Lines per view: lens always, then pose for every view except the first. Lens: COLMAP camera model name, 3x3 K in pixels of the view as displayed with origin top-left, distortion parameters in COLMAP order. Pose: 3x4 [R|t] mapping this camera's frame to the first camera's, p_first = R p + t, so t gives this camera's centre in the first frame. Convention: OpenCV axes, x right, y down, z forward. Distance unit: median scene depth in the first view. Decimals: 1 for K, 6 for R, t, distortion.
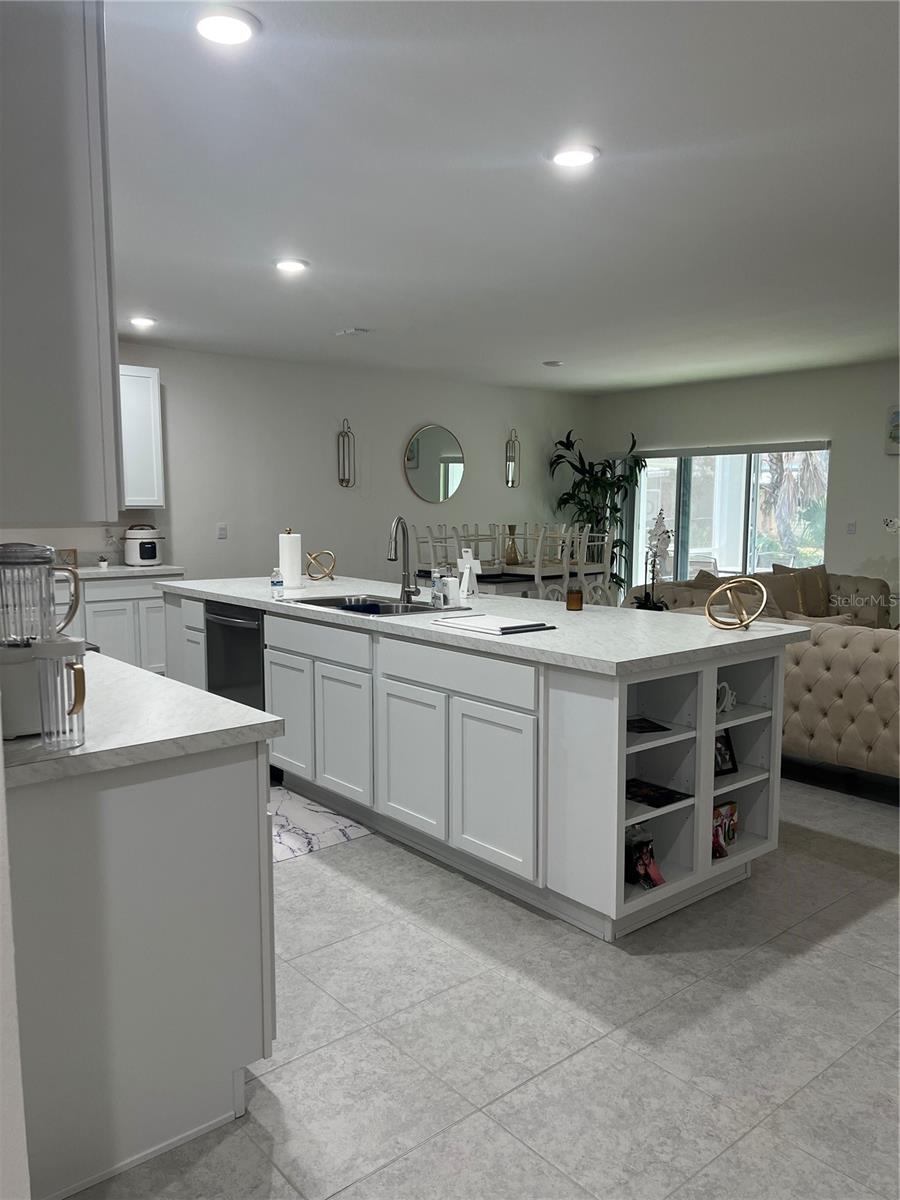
lens RADIAL K [[895.8, 0, 460.0], [0, 895.8, 611.0], [0, 0, 1]] dist [0.059206, -0.066672]
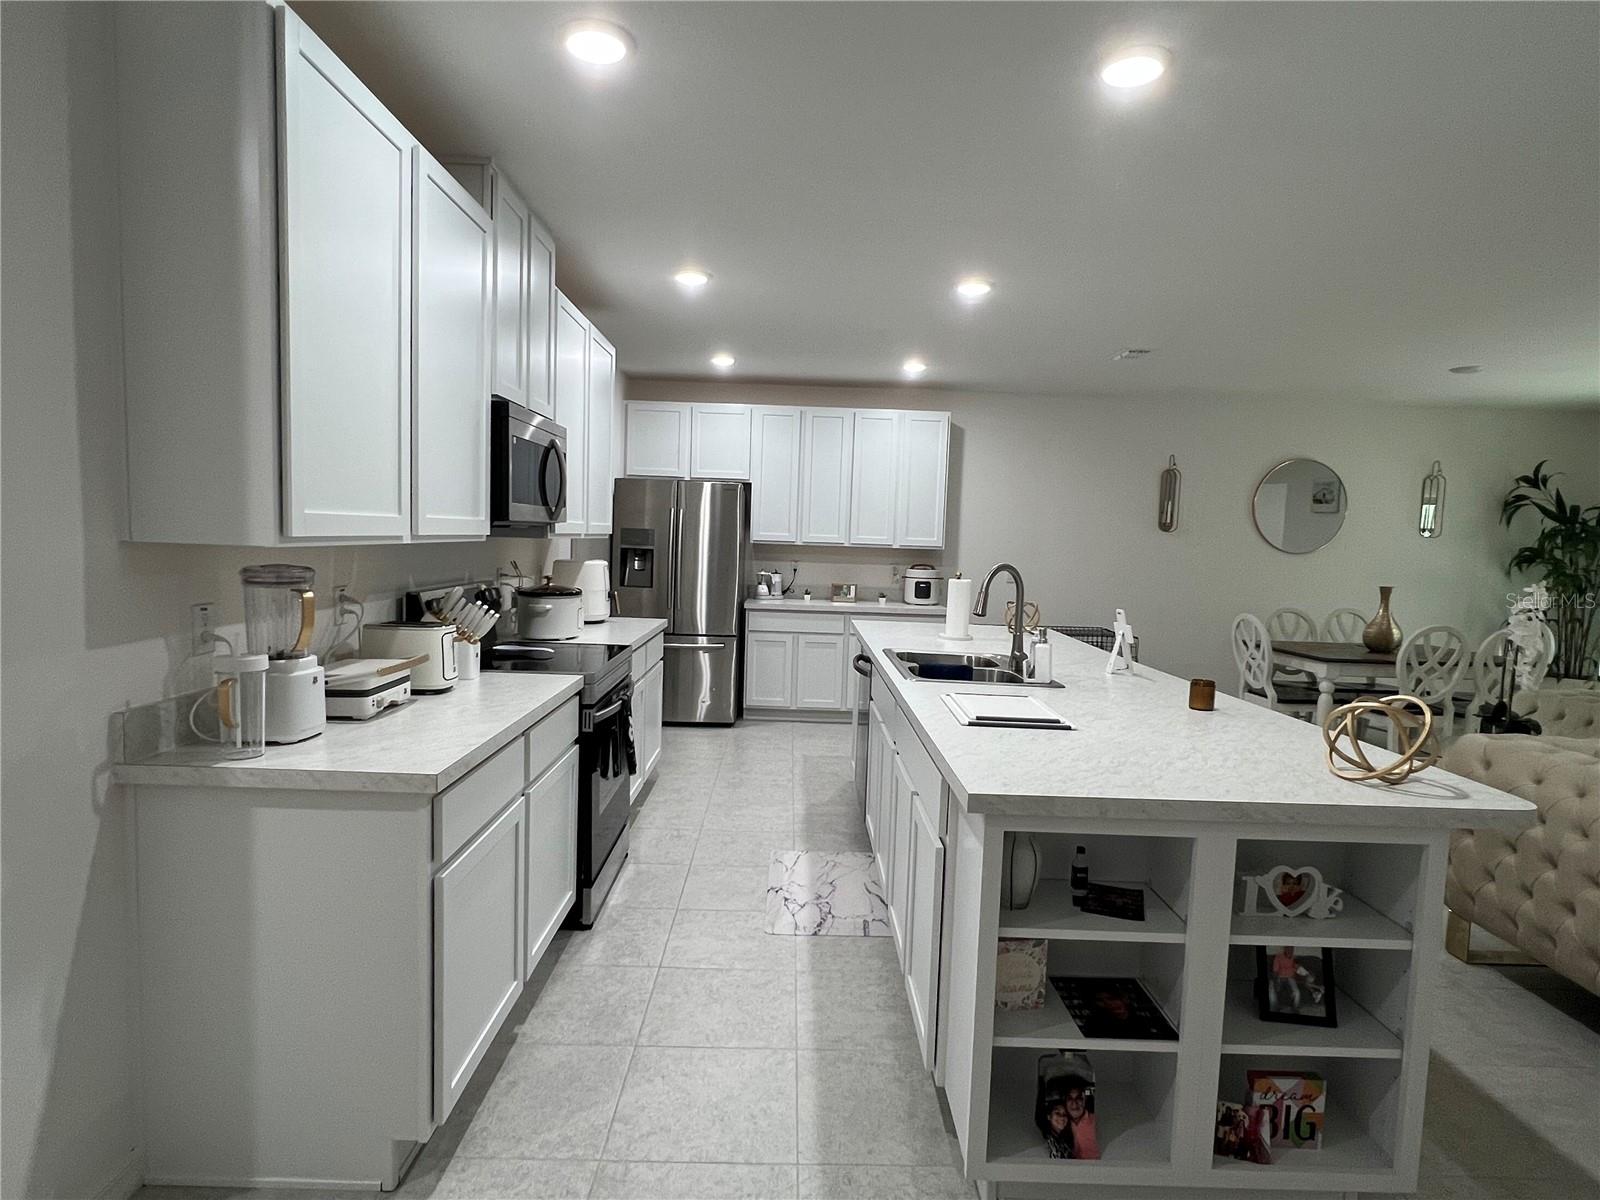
lens RADIAL K [[876.2, 0, 804.0], [0, 876.2, 606.9], [0, 0, 1]] dist [-0.007089, 0.005431]
pose [[0.768278, 0.076123, -0.635574, 0.381083], [-0.108621, 0.994008, -0.012248, -0.045398], [0.630833, 0.078446, 0.771943, 0.331969]]
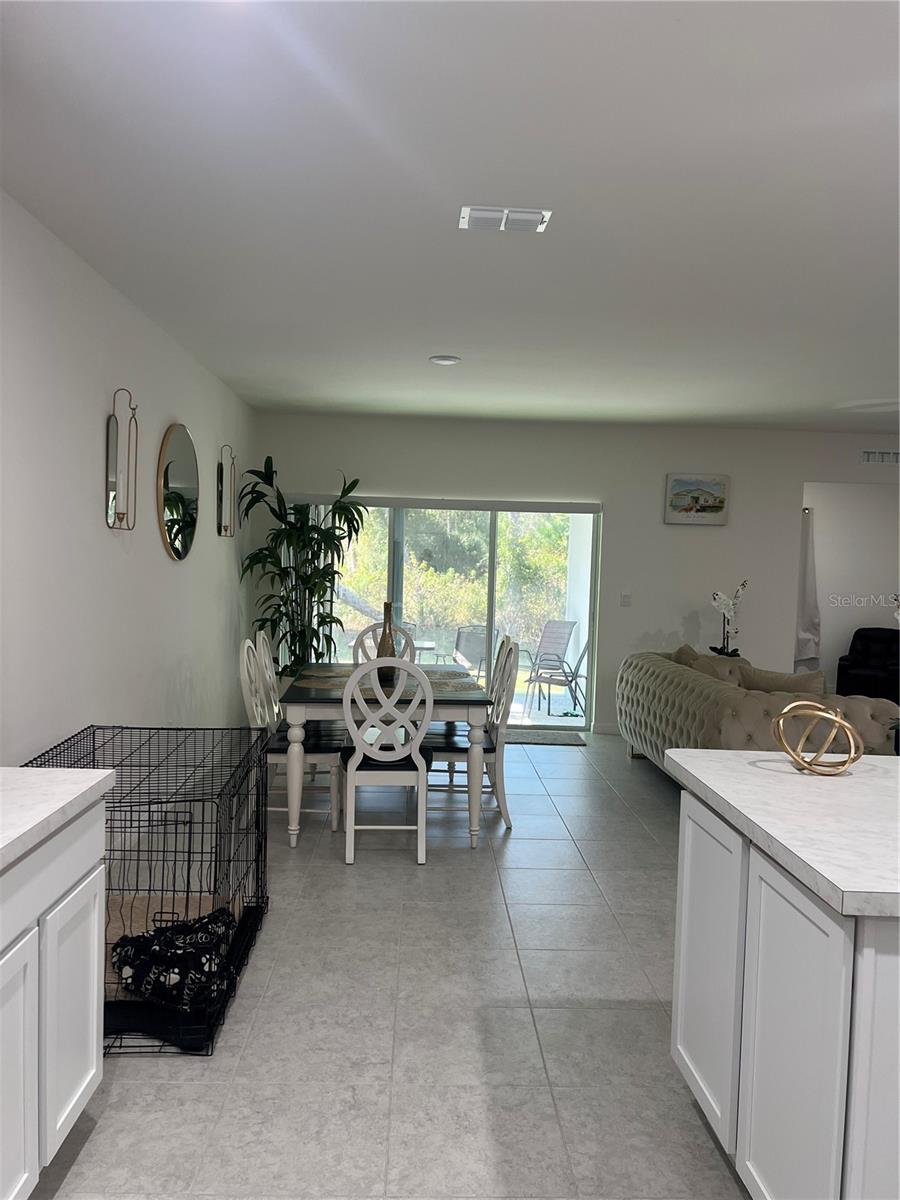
lens RADIAL K [[895.8, 0, 446.2], [0, 895.8, 626.8], [0, 0, 1]] dist [0.059206, -0.066672]
pose [[0.621629, -0.035504, 0.782507, -1.030698], [0.067714, 0.997668, -0.008526, -0.180001], [-0.780380, 0.058286, 0.622584, 1.497641]]
